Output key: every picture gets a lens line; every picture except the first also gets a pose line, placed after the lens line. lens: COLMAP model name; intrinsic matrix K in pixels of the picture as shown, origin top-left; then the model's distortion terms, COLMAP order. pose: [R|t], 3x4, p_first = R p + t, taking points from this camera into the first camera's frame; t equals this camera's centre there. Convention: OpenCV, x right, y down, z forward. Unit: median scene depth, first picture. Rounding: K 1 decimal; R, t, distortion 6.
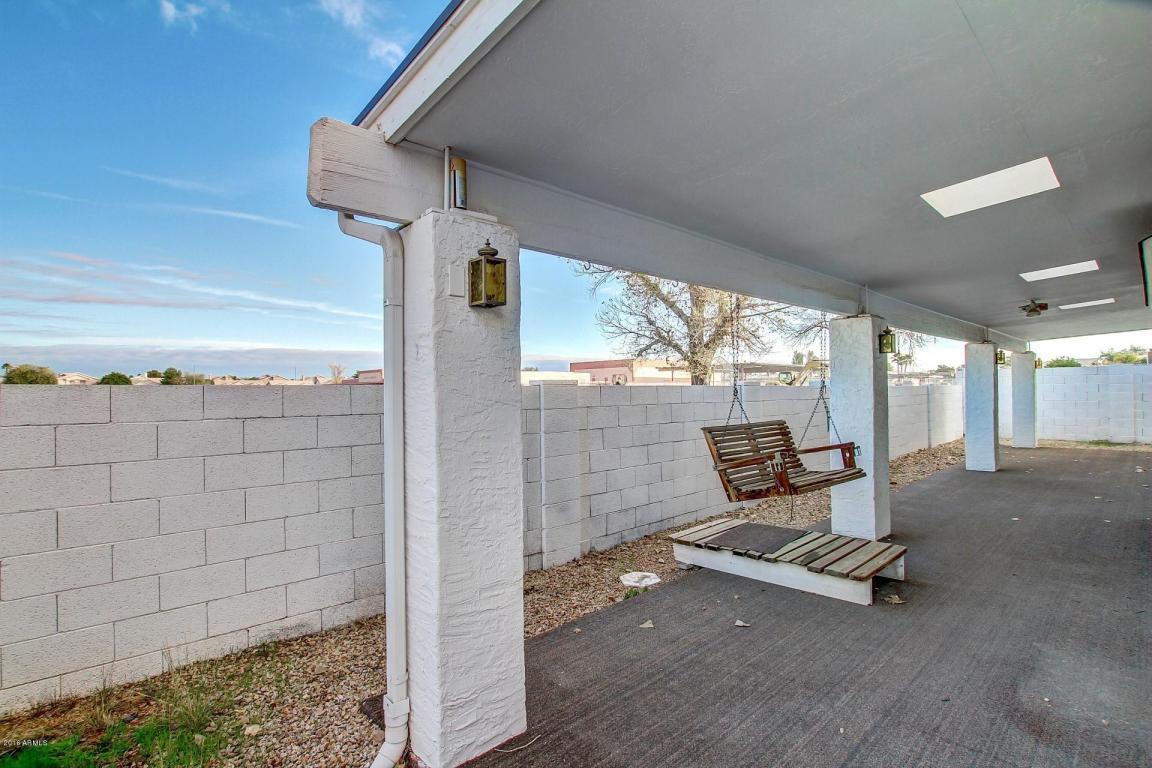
lens RADIAL K [[532.5, 0, 575.7], [0, 532.5, 389.8], [0, 0, 1]] dist [-0.032885, 0.004291]
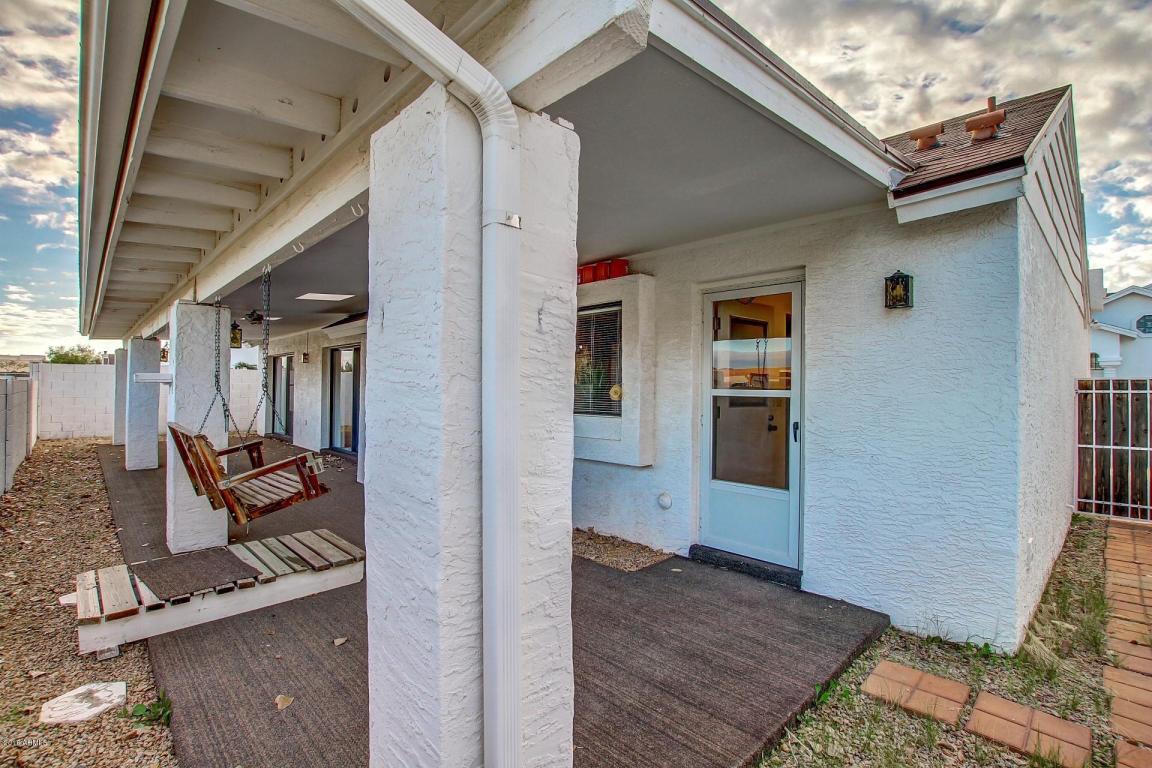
lens RADIAL K [[532.5, 0, 569.3], [0, 532.5, 384.4], [0, 0, 1]] dist [-0.032885, 0.004291]
pose [[-0.023253, 0.018456, 0.999559, -0.482040], [-0.014407, 0.999720, -0.018794, 0.007852], [-0.999626, -0.014837, -0.022981, 0.494596]]
